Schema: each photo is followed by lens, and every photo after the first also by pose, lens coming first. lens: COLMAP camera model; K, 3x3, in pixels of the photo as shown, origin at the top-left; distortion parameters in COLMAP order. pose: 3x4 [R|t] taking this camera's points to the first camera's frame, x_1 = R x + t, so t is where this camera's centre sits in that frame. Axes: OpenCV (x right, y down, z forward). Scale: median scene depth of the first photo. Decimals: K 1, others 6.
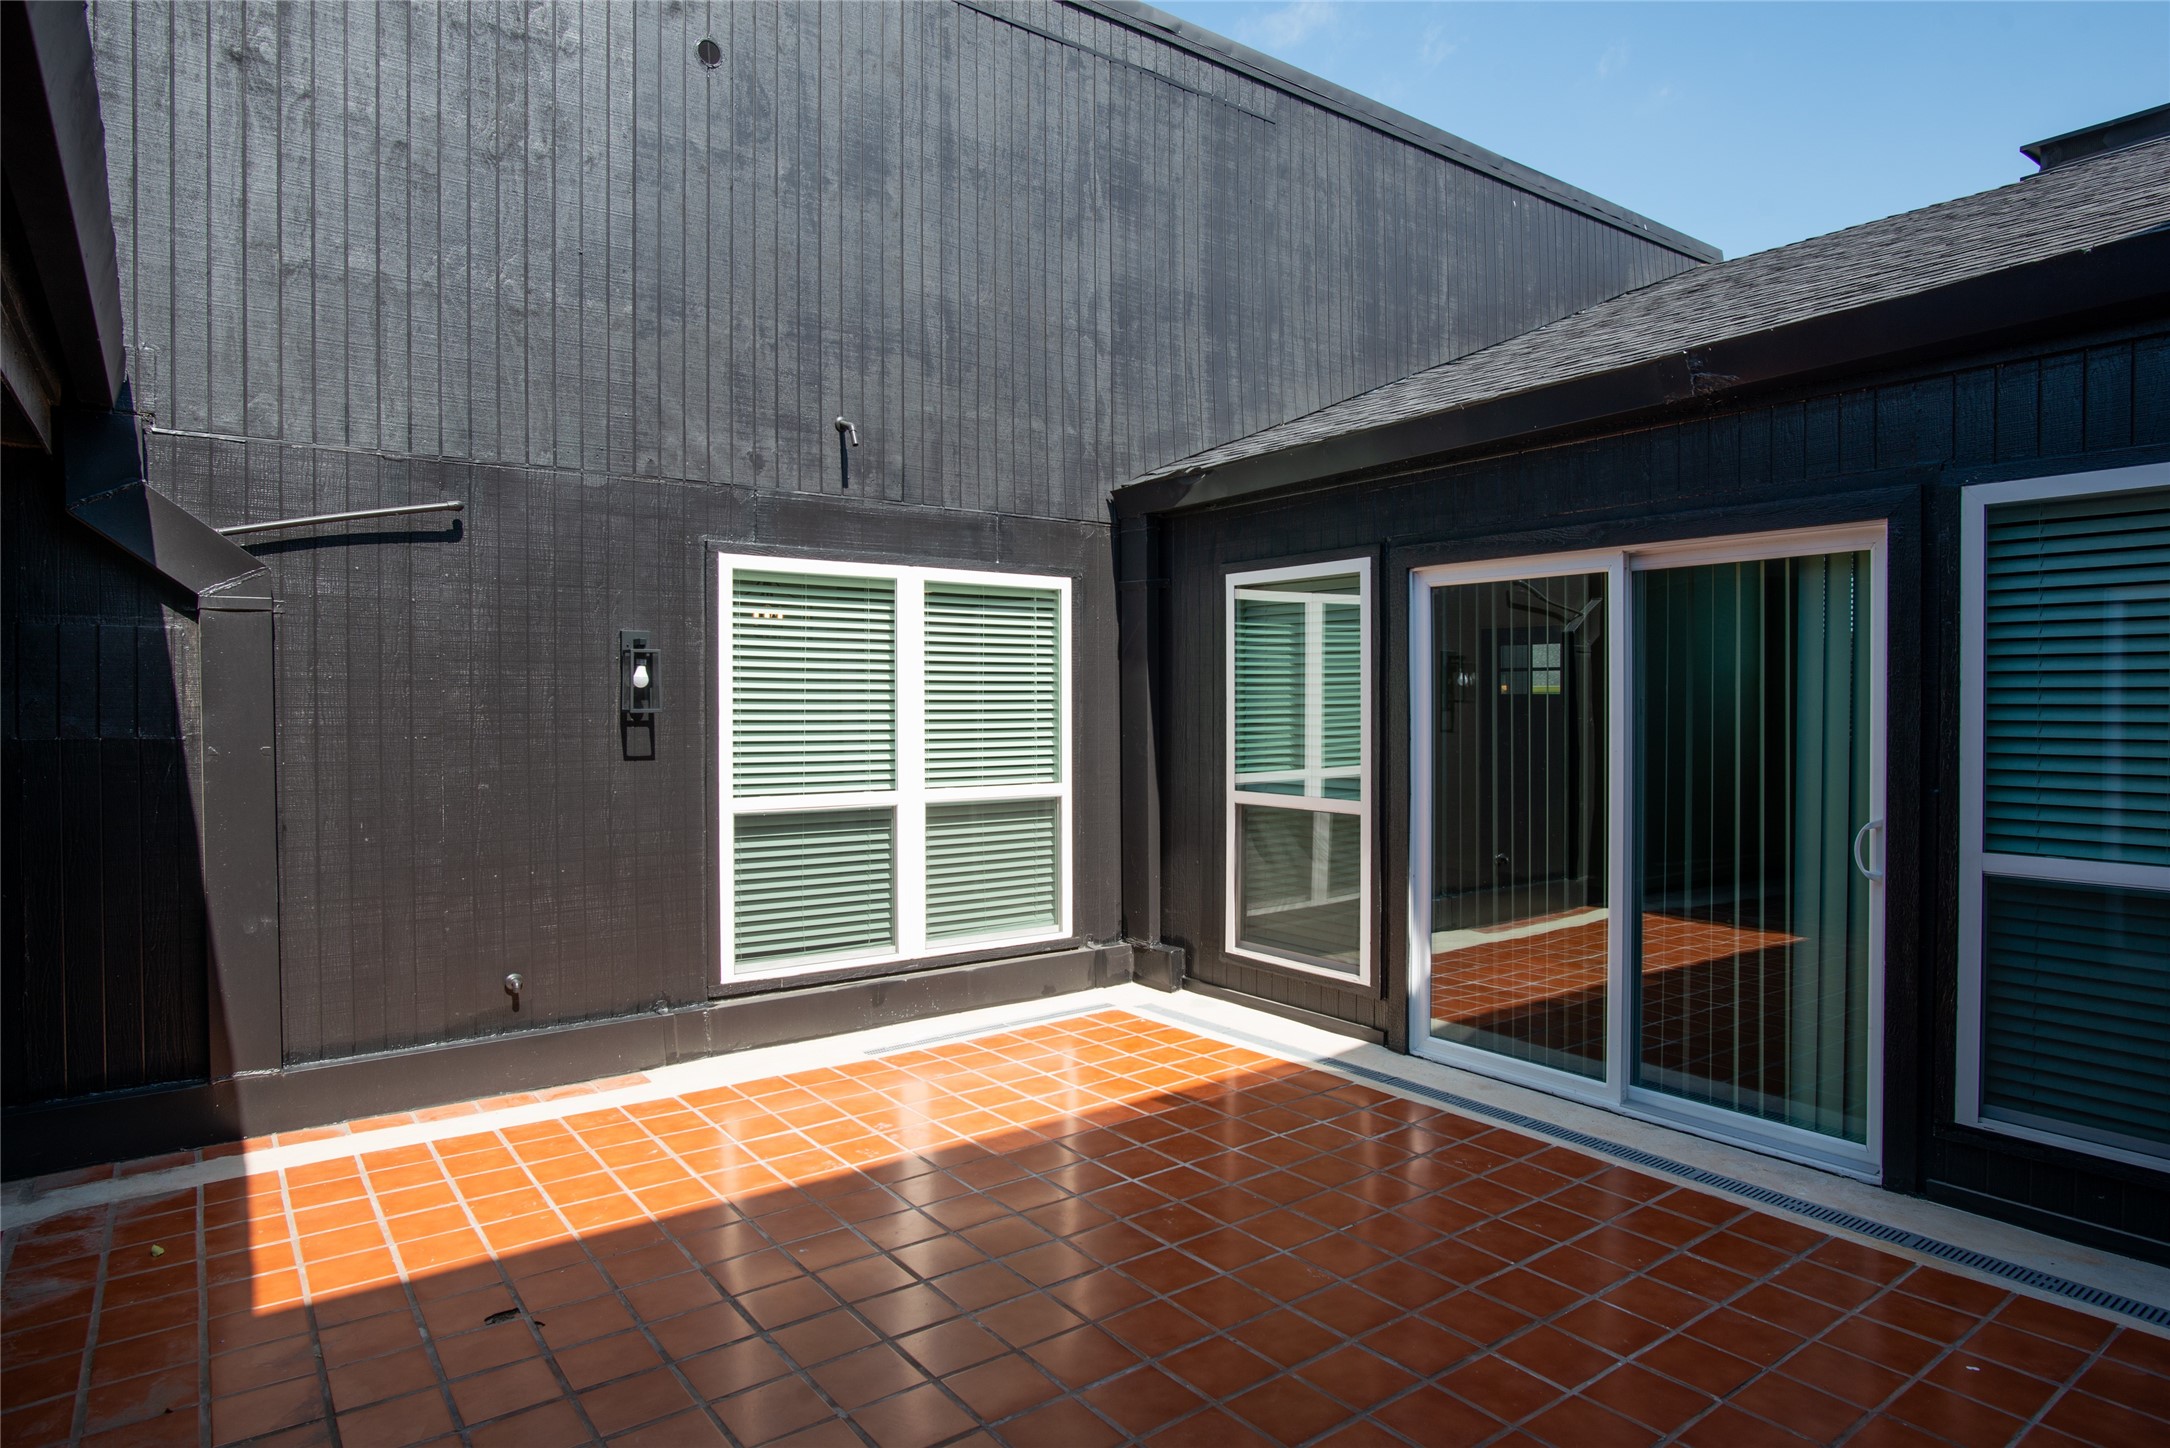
lens RADIAL K [[1257.7, 0, 1085.0], [0, 1257.7, 724.0], [0, 0, 1]] dist [-0.027146, 0.001309]
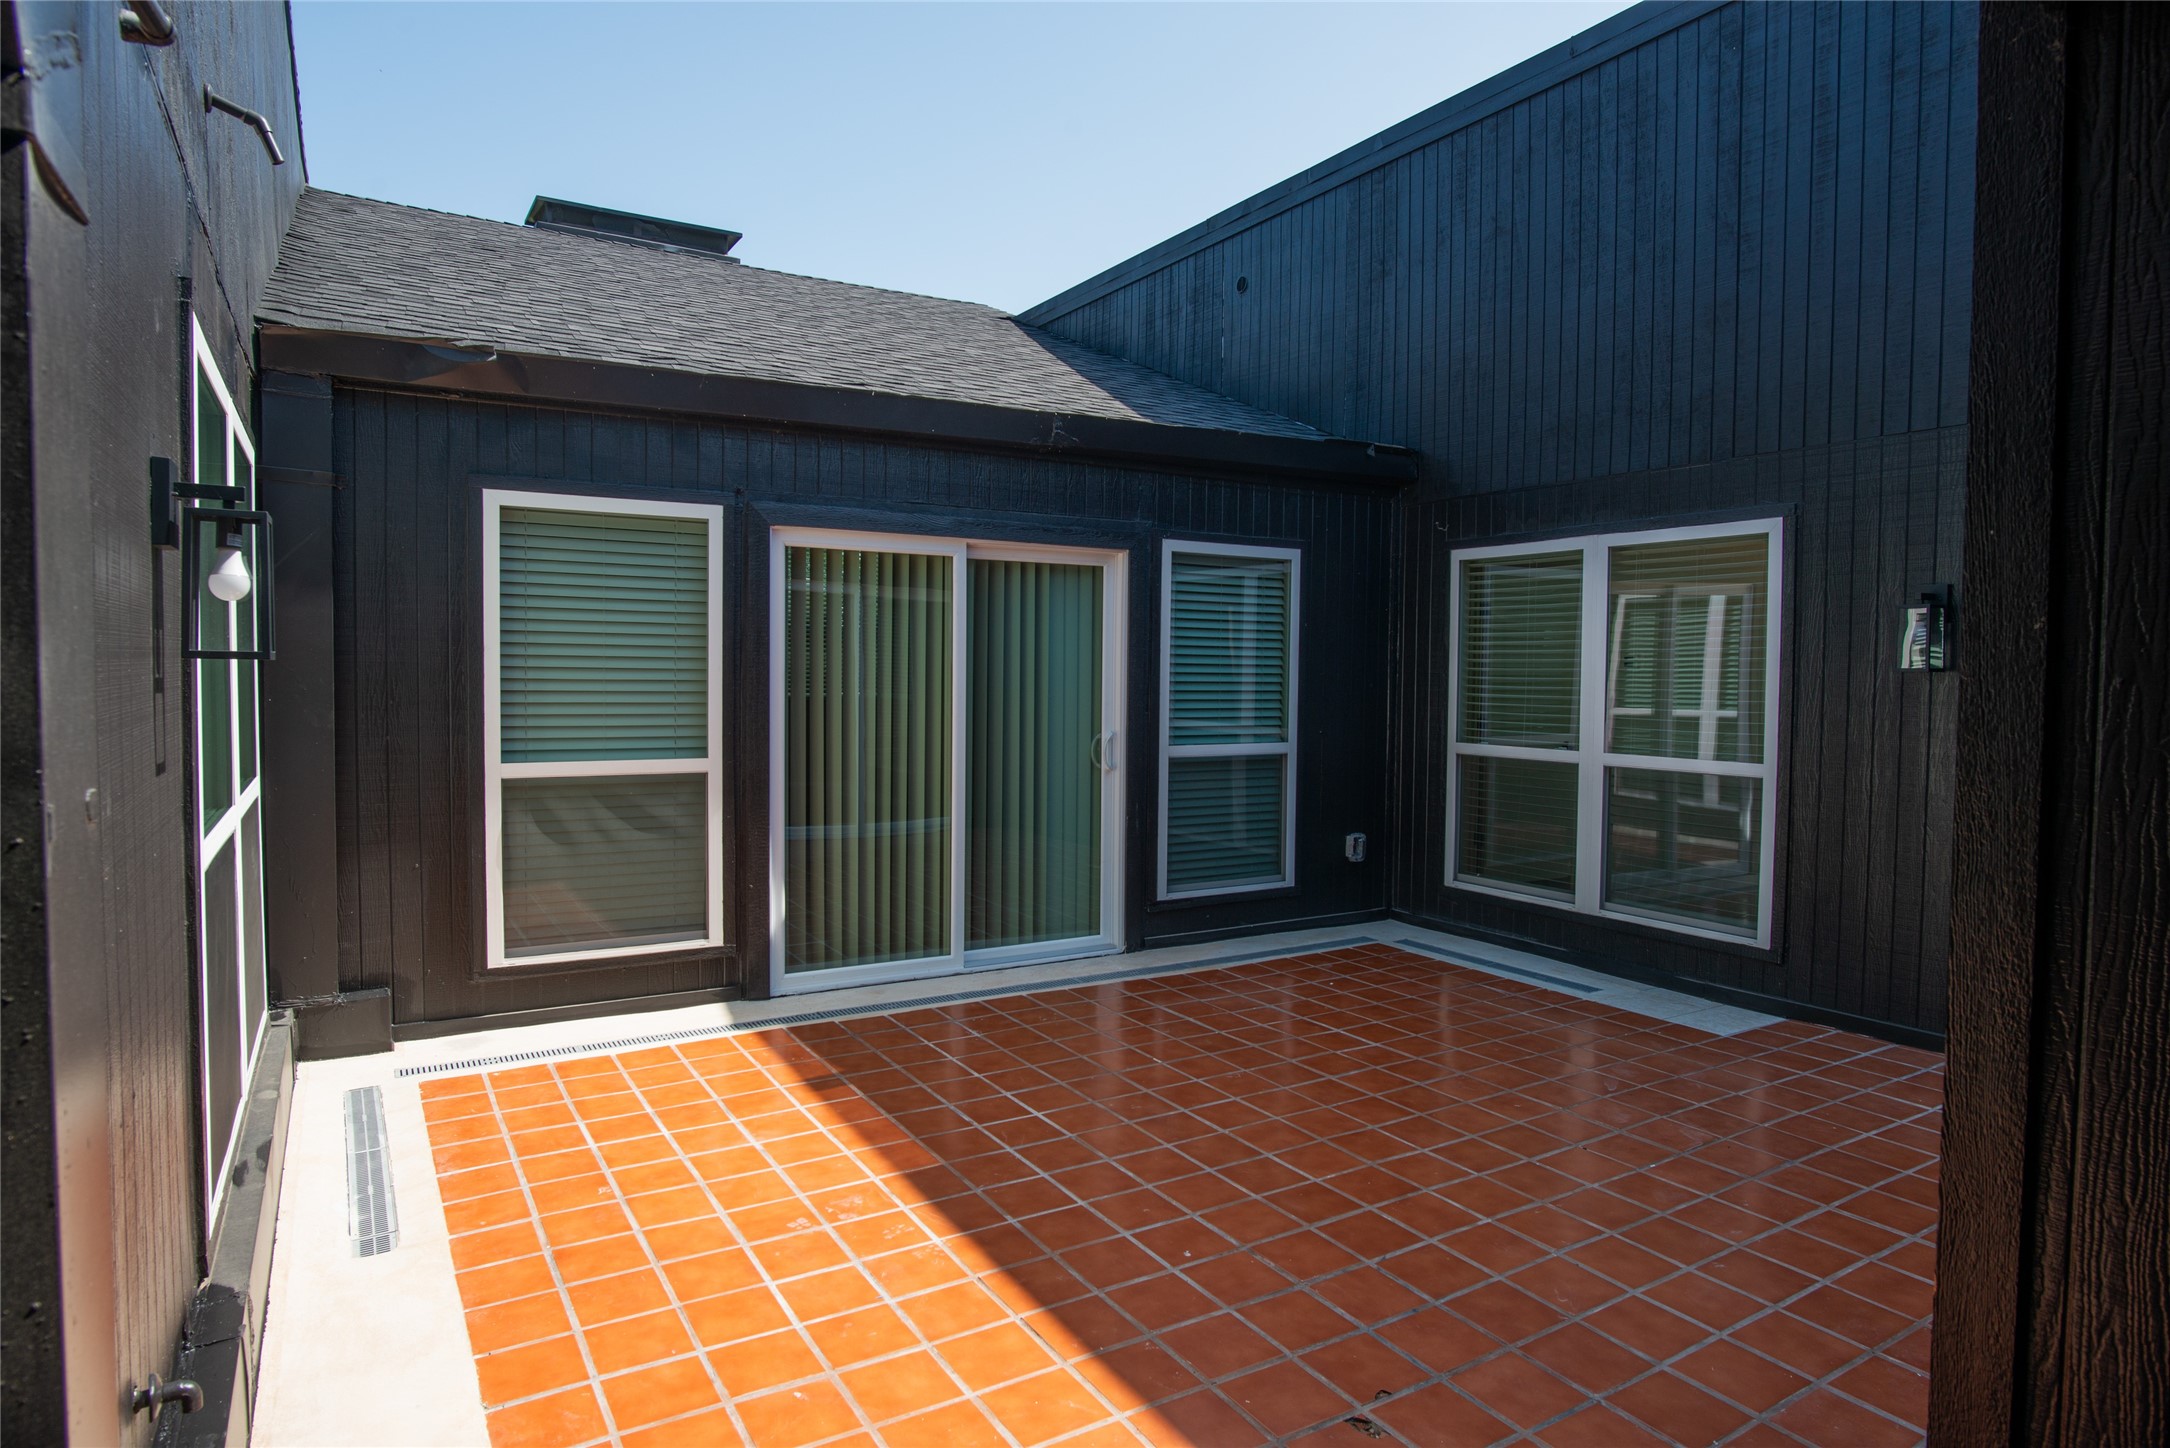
lens RADIAL K [[1243.1, 0, 1085.0], [0, 1243.1, 724.0], [0, 0, 1]] dist [-0.029150, 0.000890]
pose [[0.086497, -0.040024, 0.995448, -0.808961], [0.008841, 0.999184, 0.039406, 0.000566], [-0.996213, 0.005392, 0.086780, 0.726525]]
